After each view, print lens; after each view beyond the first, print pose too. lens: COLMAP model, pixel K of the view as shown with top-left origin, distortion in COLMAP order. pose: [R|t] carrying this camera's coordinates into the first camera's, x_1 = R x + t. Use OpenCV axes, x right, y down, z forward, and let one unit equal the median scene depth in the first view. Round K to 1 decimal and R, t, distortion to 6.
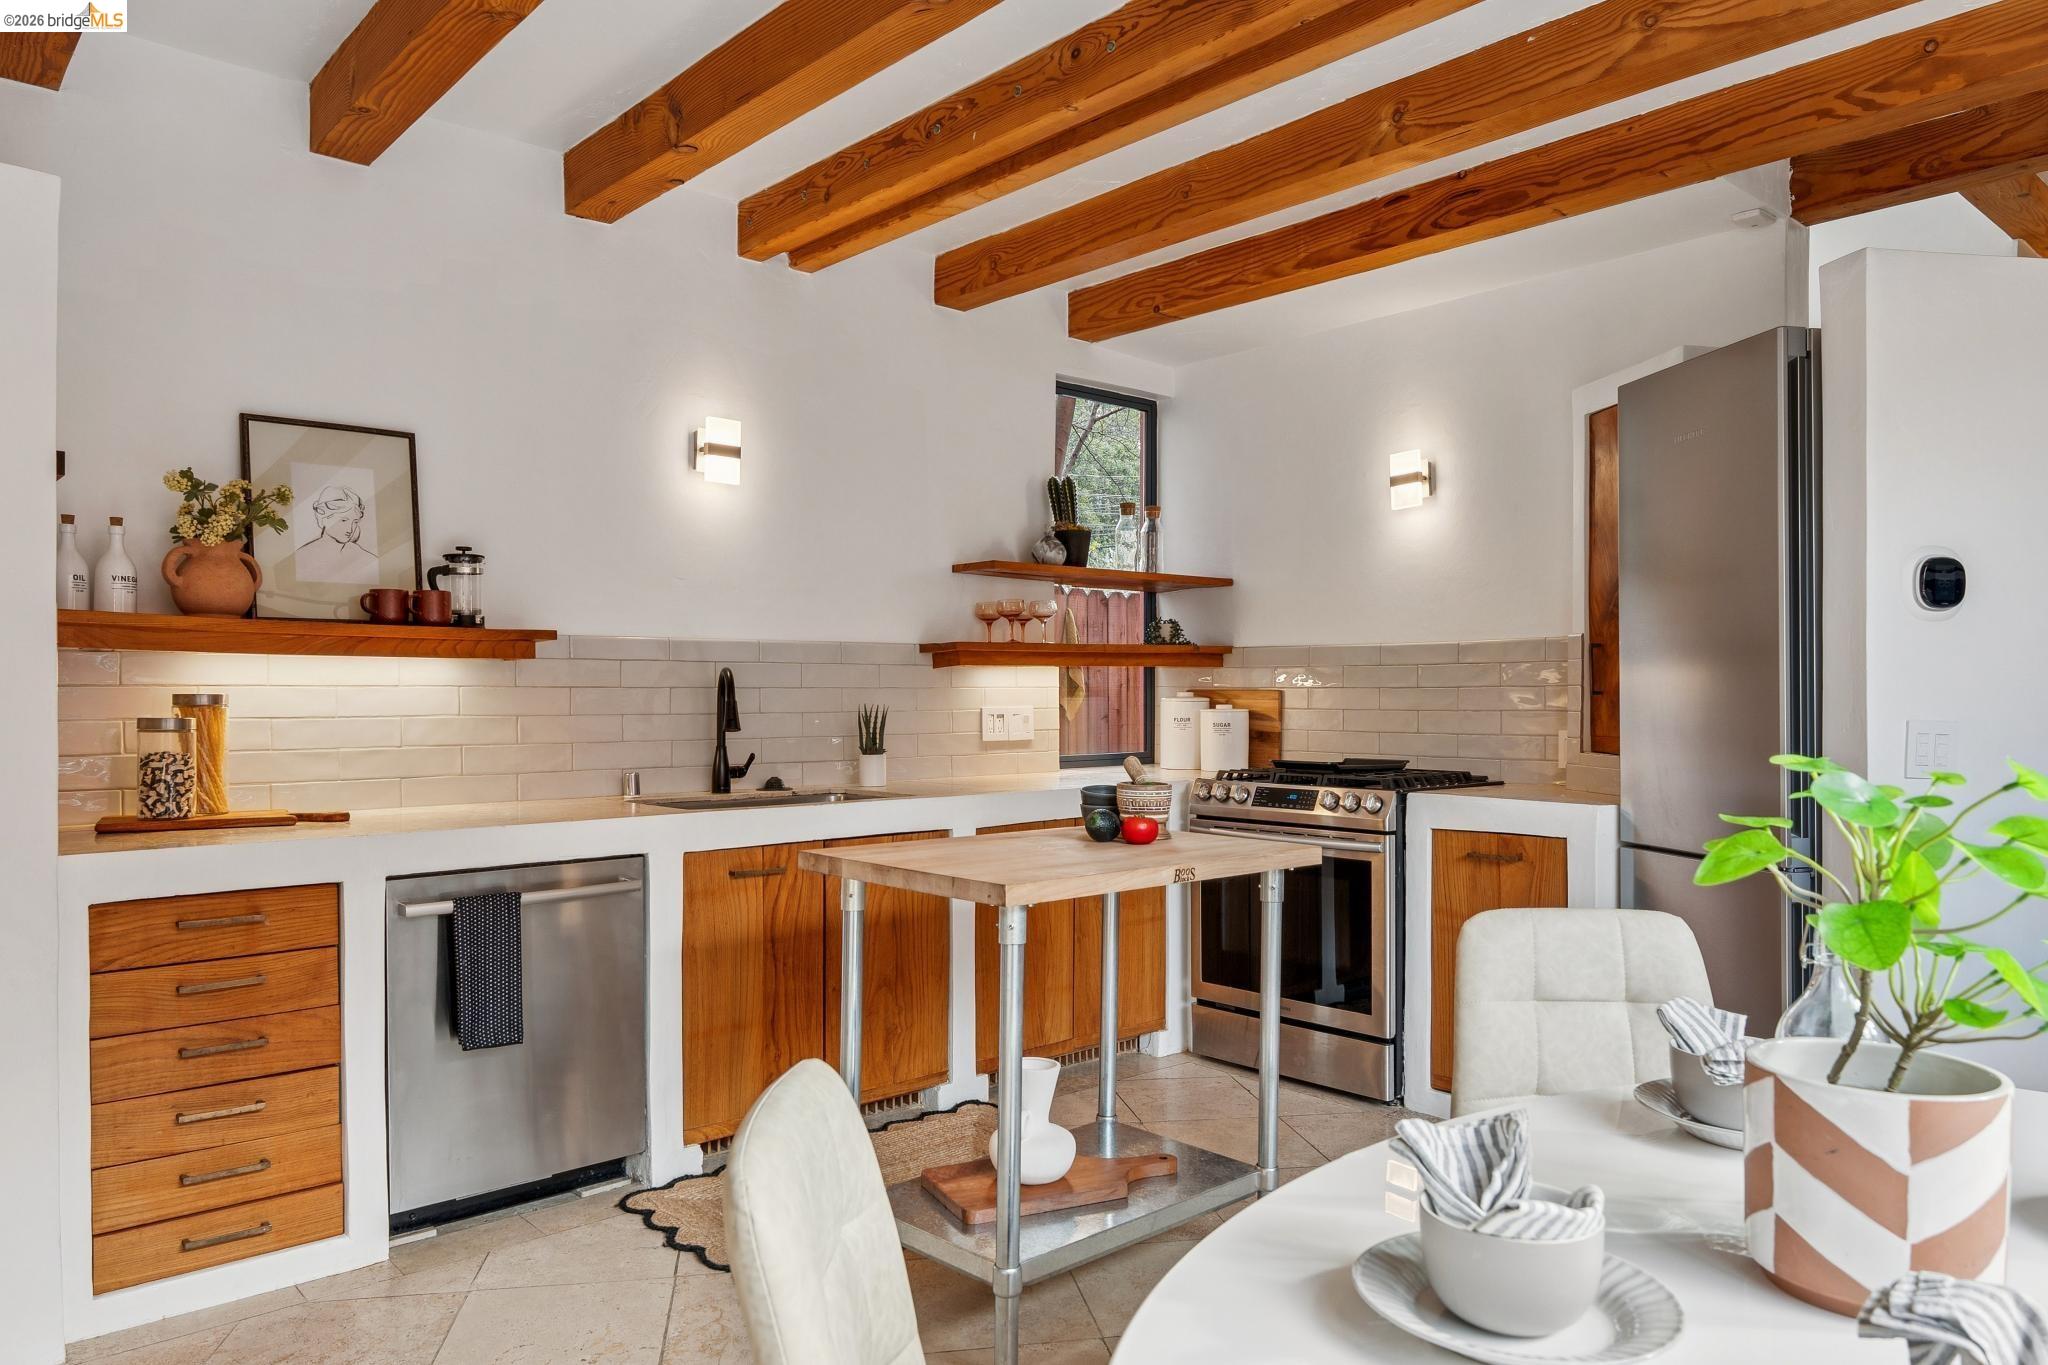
lens RADIAL K [[1369.1, 0, 1033.3], [0, 1369.1, 701.7], [0, 0, 1]] dist [-0.005357, 0.002699]
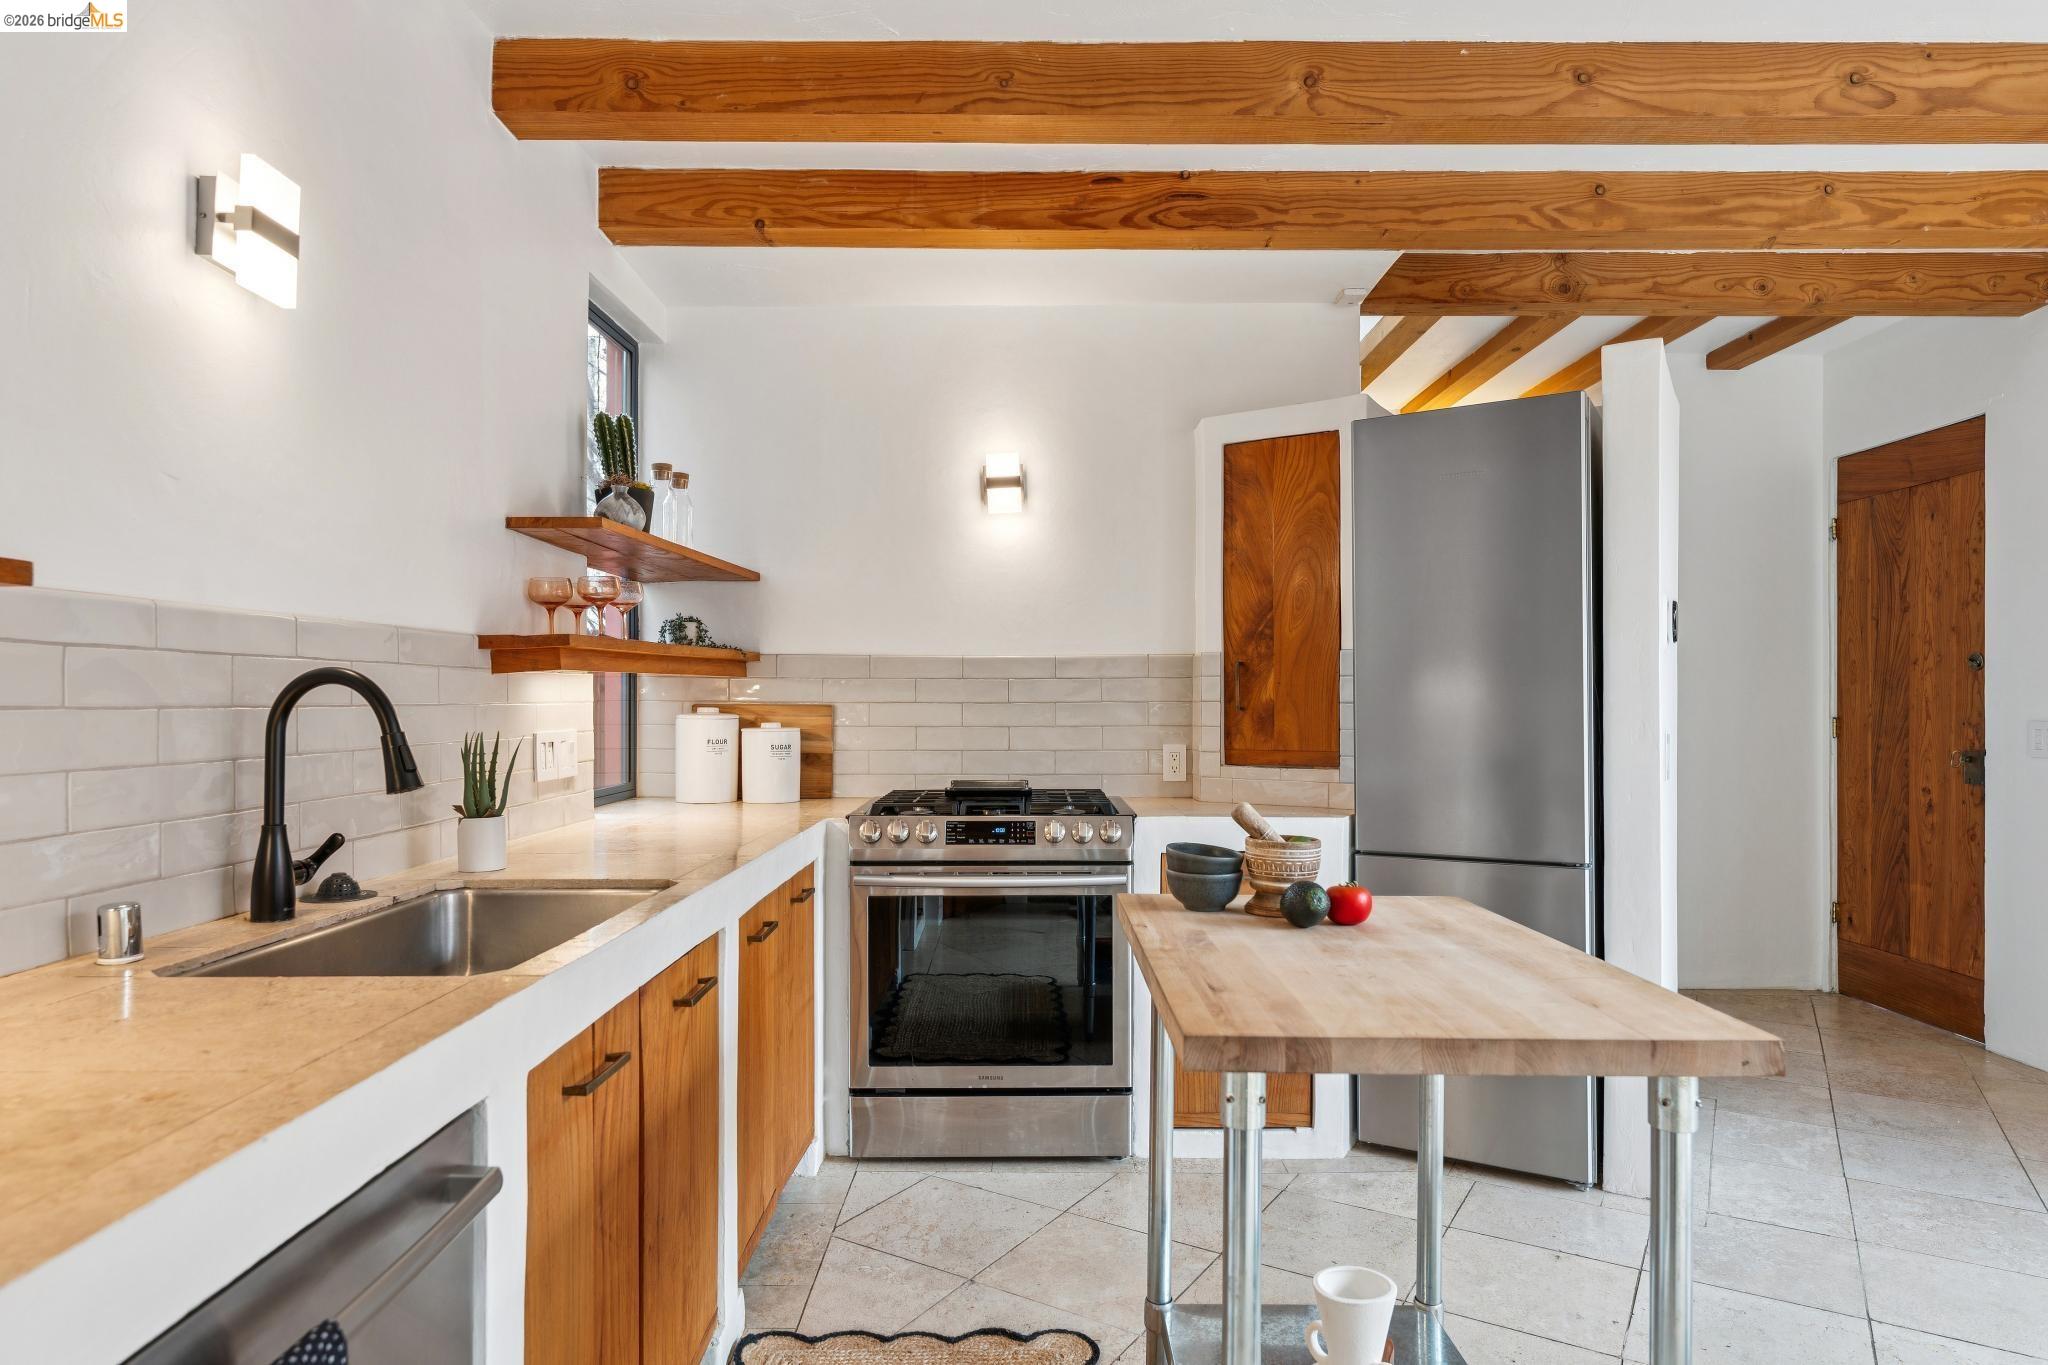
lens RADIAL K [[1169.6, 0, 1043.3], [0, 1169.6, 689.9], [0, 0, 1]] dist [0.000723, 0.000179]
pose [[0.669658, 0.006882, 0.742638, -0.376639], [0.002870, 0.999926, -0.011854, -0.011714], [-0.742664, 0.010069, 0.669589, 0.538648]]
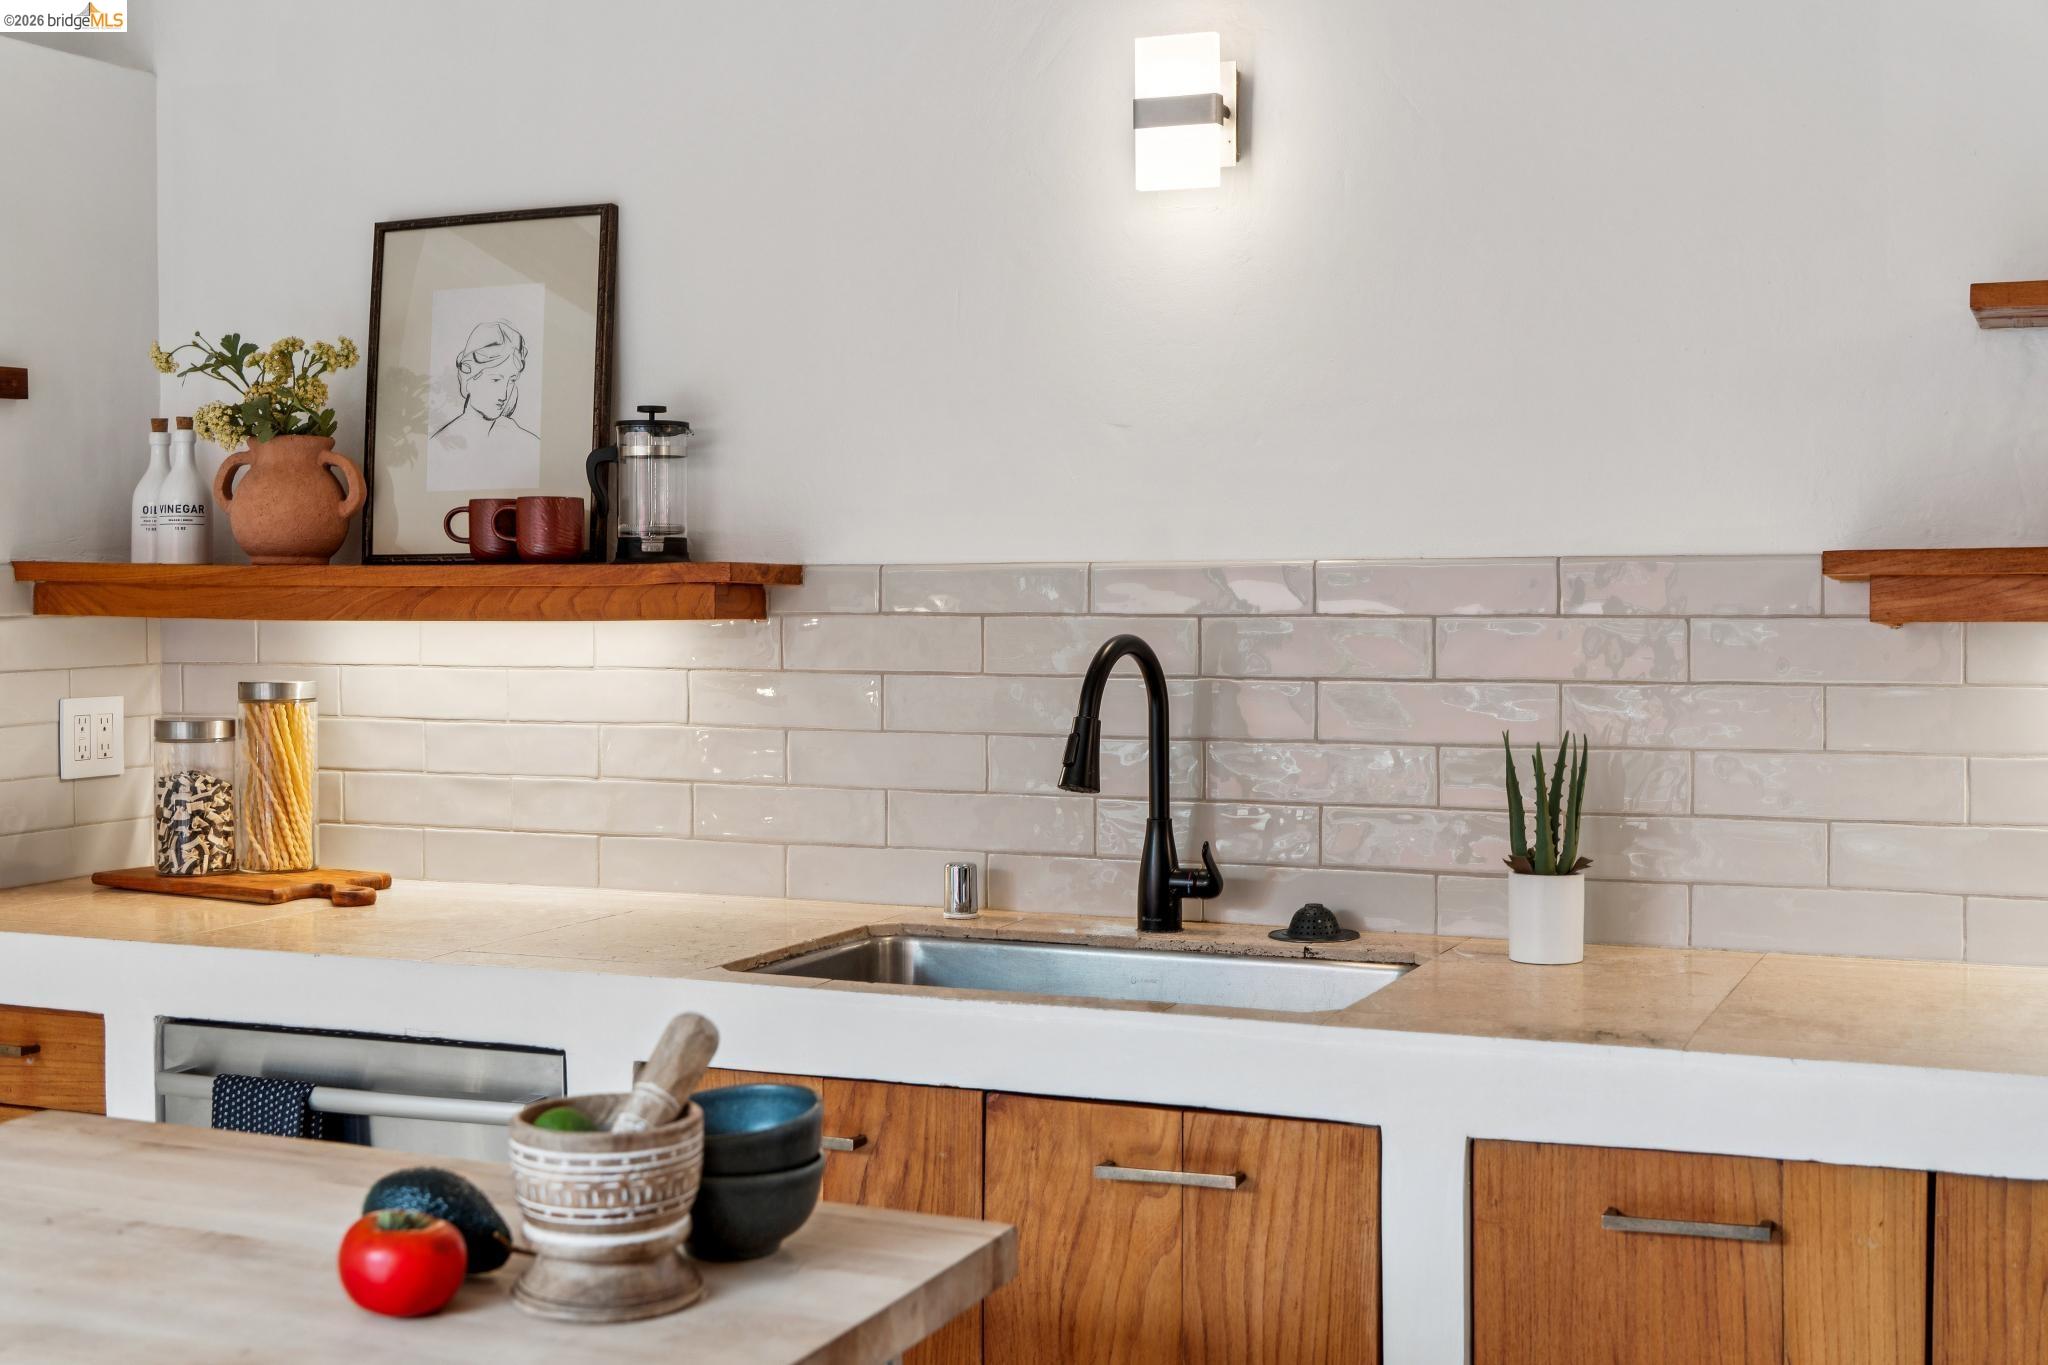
lens RADIAL K [[2449.3, 0, 1029.2], [0, 2449.3, 653.9], [0, 0, 1]] dist [-0.016361, 0.016503]
pose [[0.409359, 0.024526, -0.912044, 0.466725], [-0.003104, 0.999670, 0.025489, -0.039606], [0.912368, -0.007604, 0.409300, 0.695335]]
